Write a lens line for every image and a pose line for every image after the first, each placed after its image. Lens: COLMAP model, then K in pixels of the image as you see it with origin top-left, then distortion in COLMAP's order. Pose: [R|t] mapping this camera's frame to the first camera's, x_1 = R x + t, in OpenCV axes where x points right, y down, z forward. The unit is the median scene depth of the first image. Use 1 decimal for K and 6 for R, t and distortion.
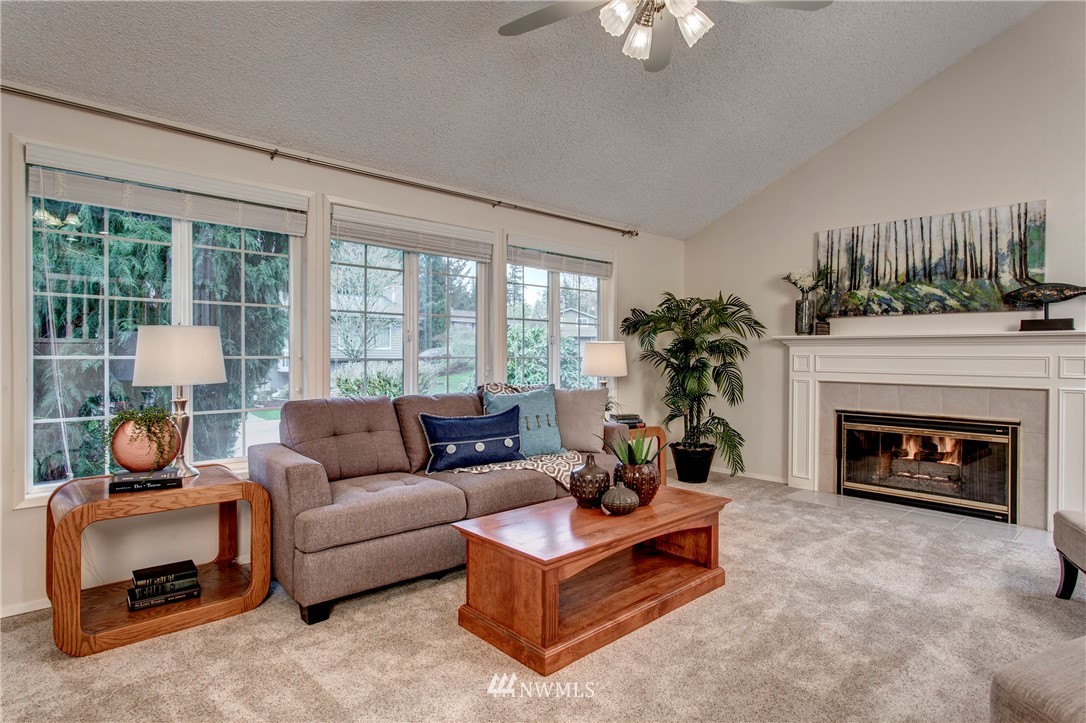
lens RADIAL K [[579.1, 0, 547.5], [0, 579.1, 359.7], [0, 0, 1]] dist [-0.004710, 0.005726]
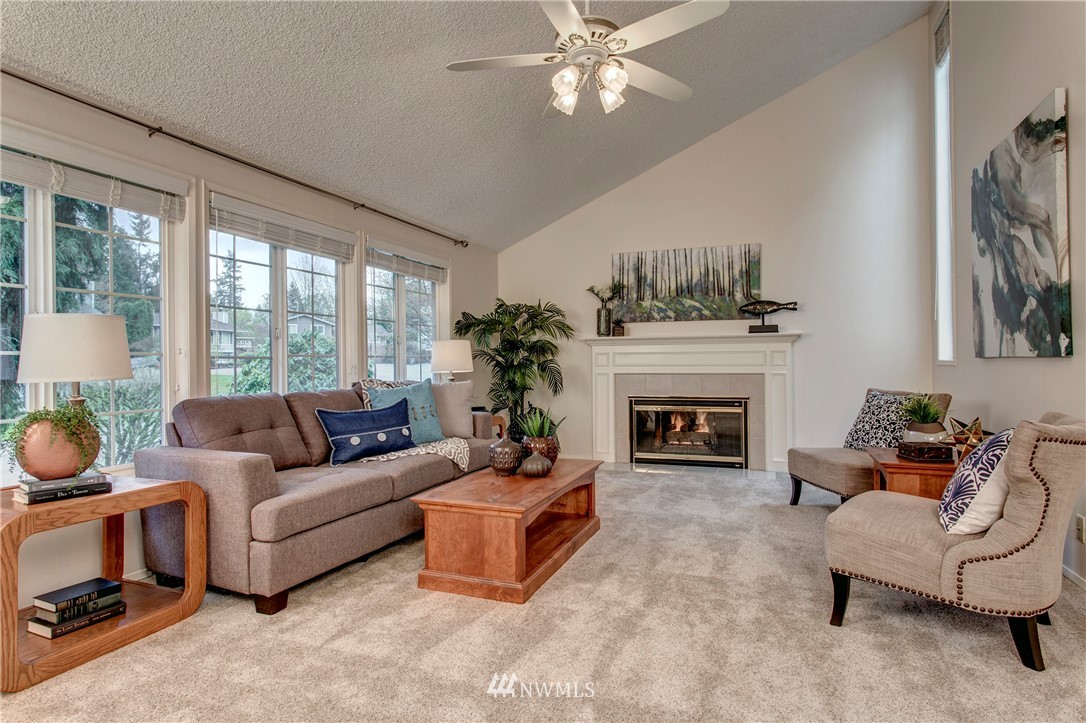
lens RADIAL K [[579.1, 0, 550.2], [0, 579.1, 359.0], [0, 0, 1]] dist [-0.004710, 0.005726]
pose [[0.899439, -0.011205, 0.436903, -0.299088], [0.017903, 0.999777, -0.011216, 0.025751], [-0.436680, 0.017910, 0.899439, -0.087022]]
